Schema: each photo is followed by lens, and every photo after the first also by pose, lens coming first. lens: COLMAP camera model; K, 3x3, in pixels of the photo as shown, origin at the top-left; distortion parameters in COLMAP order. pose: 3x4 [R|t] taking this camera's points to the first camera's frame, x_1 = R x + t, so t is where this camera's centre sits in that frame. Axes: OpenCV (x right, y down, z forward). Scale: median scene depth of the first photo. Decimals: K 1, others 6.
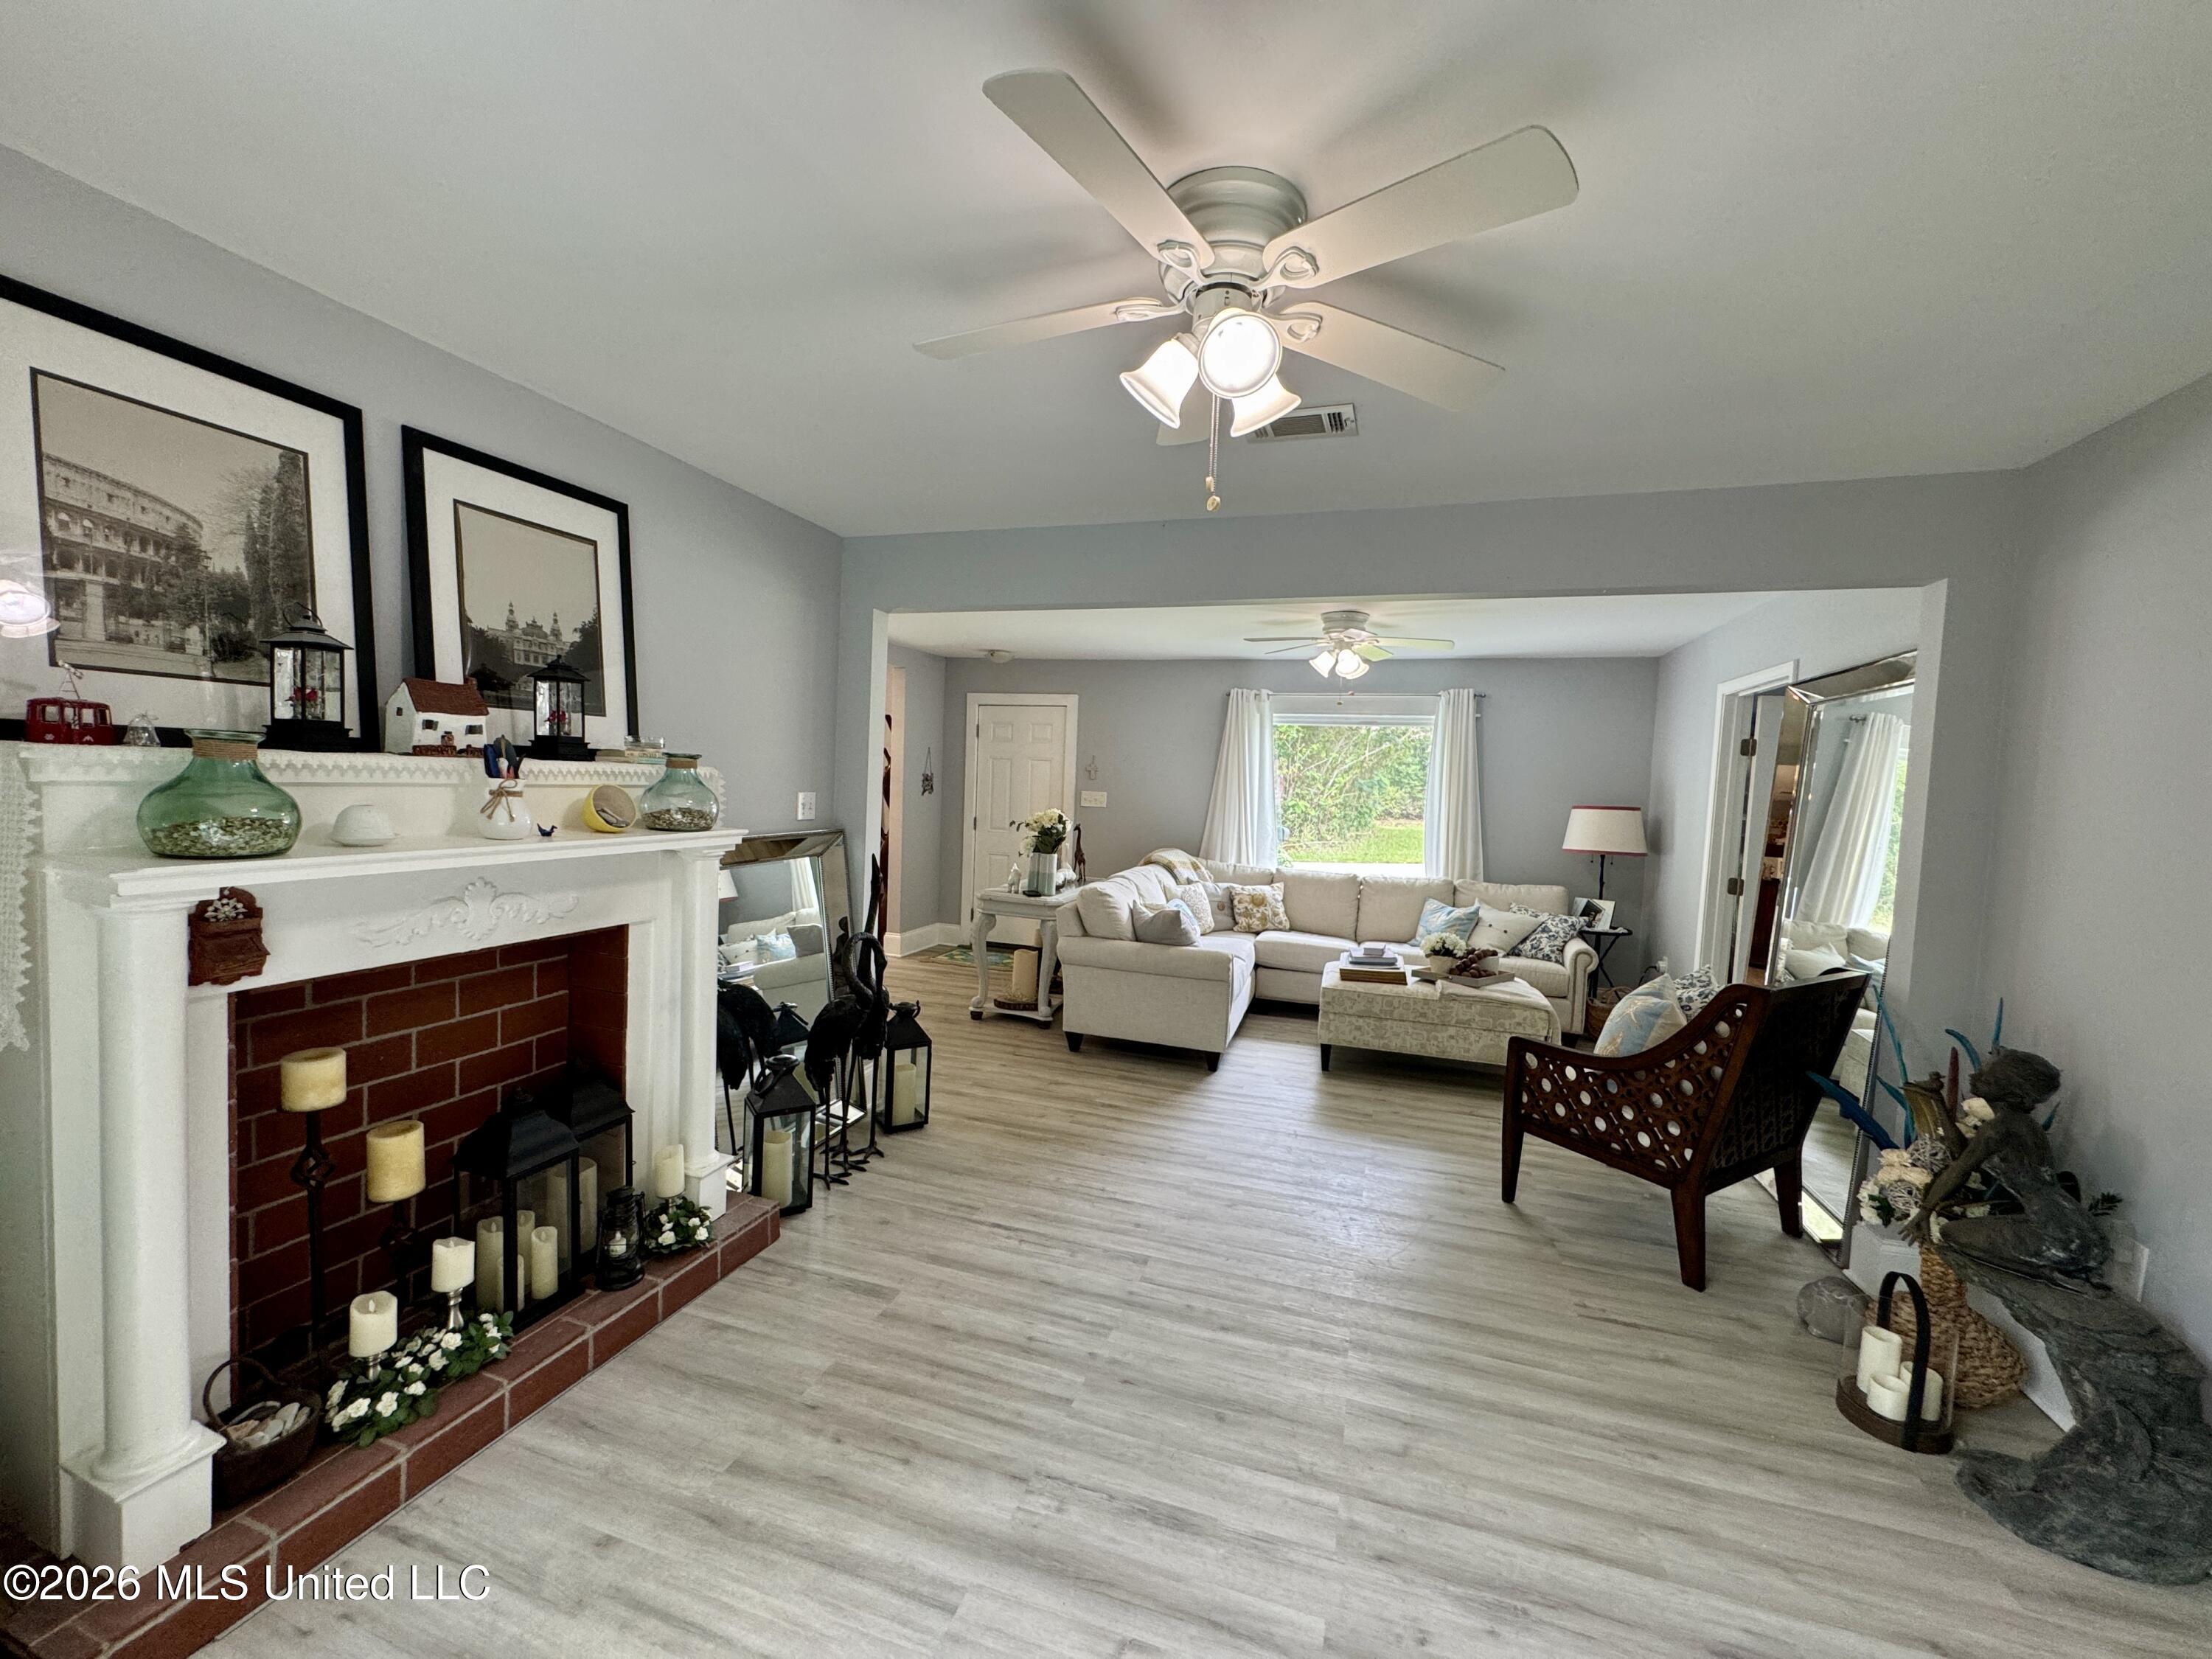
lens RADIAL K [[866.5, 0, 1106.0], [0, 866.5, 829.5], [0, 0, 1]] dist [-0.000052, 0.000182]
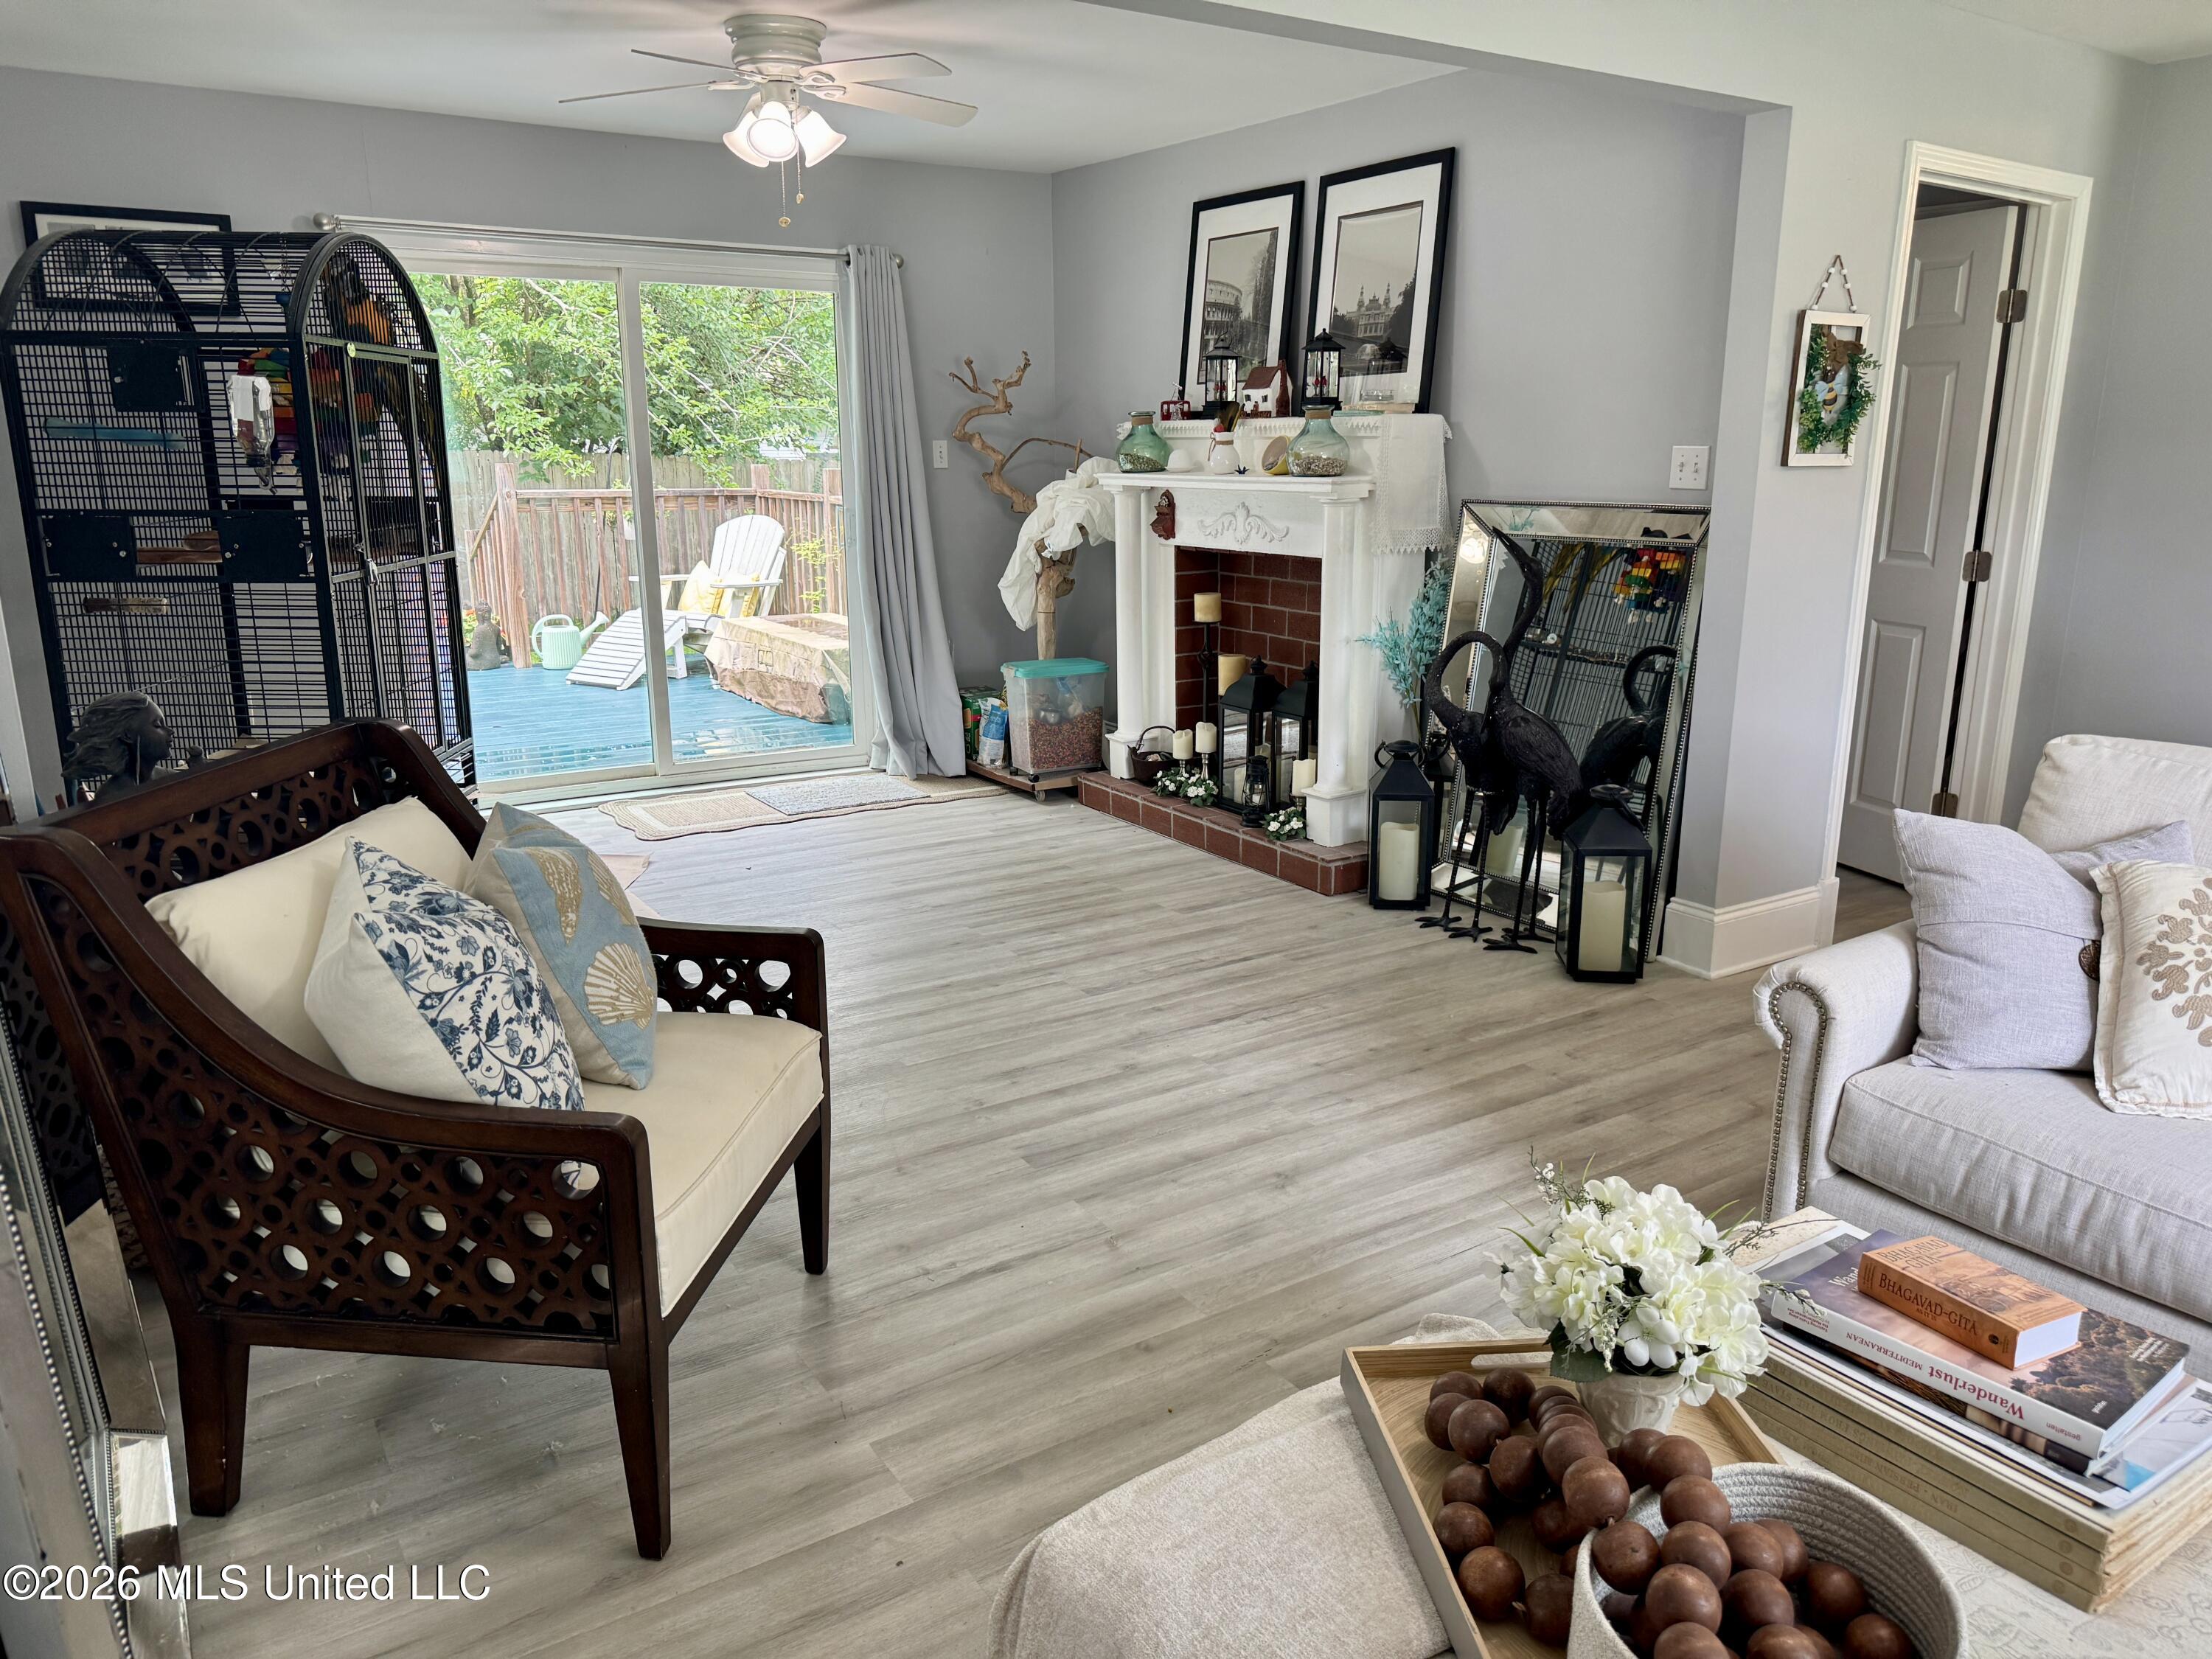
lens RADIAL K [[1555.5, 0, 1106.0], [0, 1555.5, 829.5], [0, 0, 1]] dist [0.079404, -0.111398]
pose [[-0.624703, 0.155835, -0.765155, 1.354441], [-0.064902, 0.966132, 0.249755, -0.046696], [0.778161, 0.205682, -0.593431, 2.163851]]
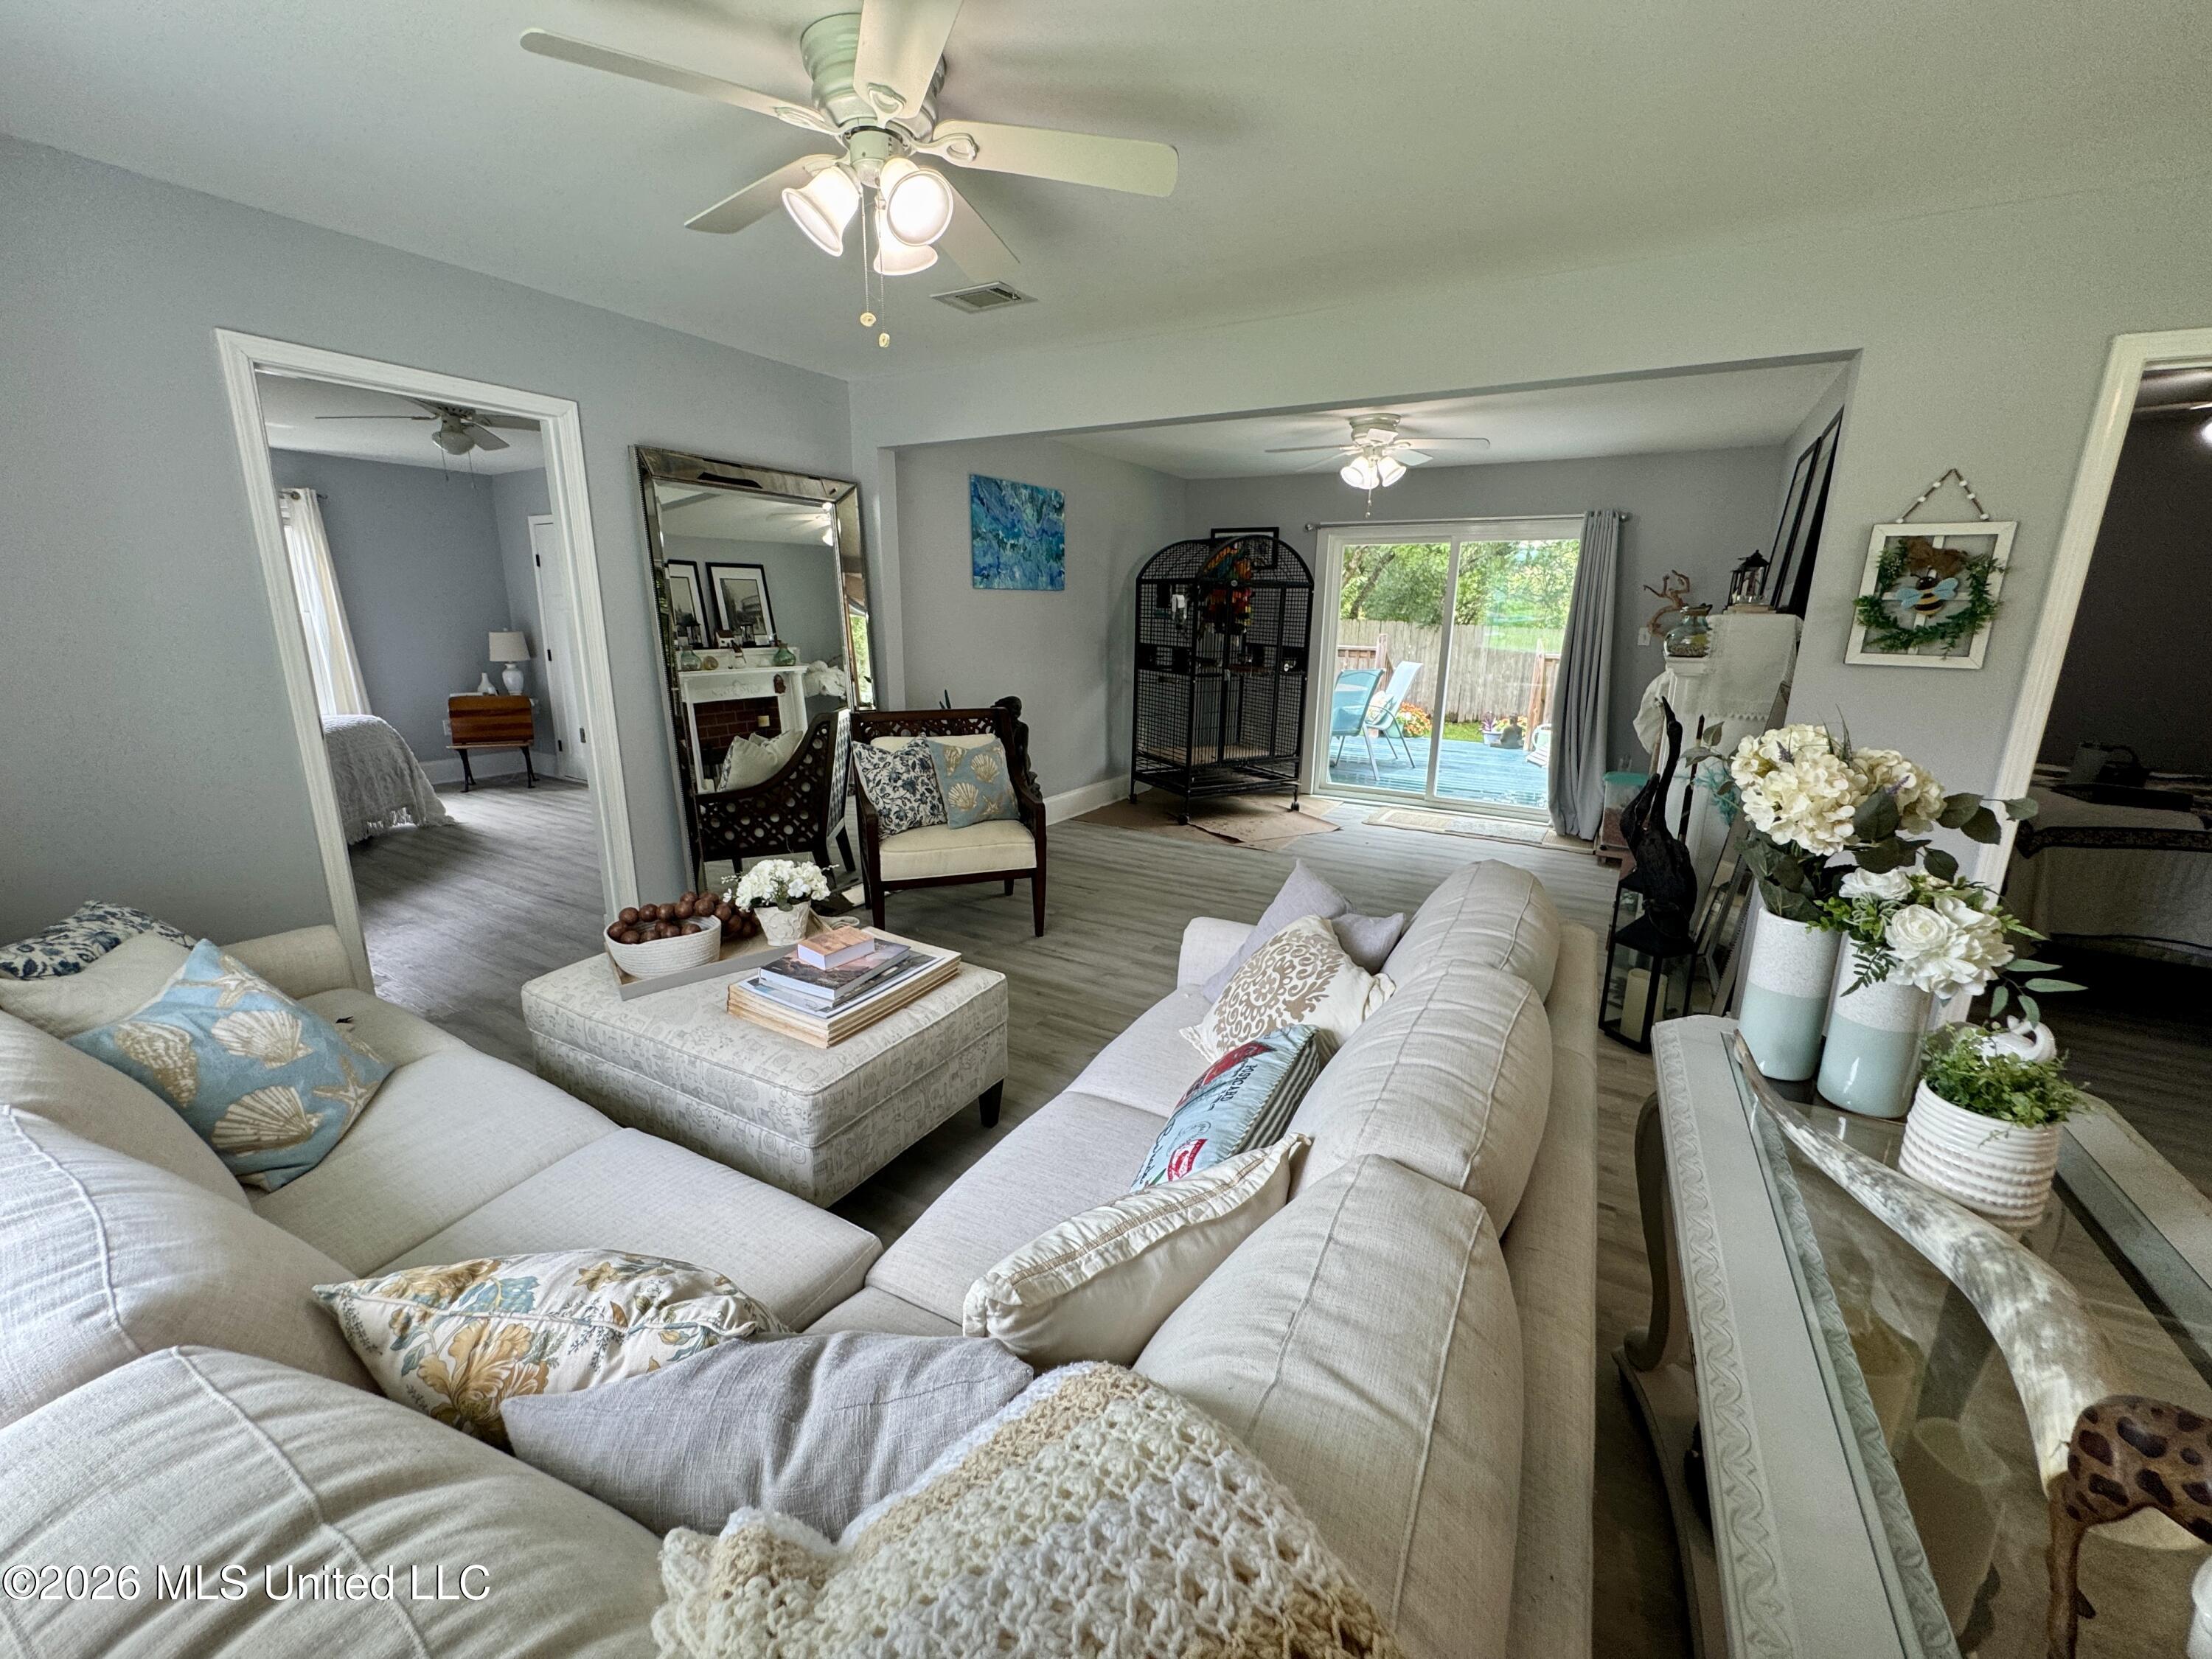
lens RADIAL K [[866.5, 0, 1106.0], [0, 866.5, 829.5], [0, 0, 1]] dist [-0.000052, 0.000182]
pose [[-0.979541, -0.102940, 0.172926, 0.247916], [-0.046658, 0.952028, 0.302434, -0.131672], [-0.195763, 0.288178, -0.937353, 2.856612]]
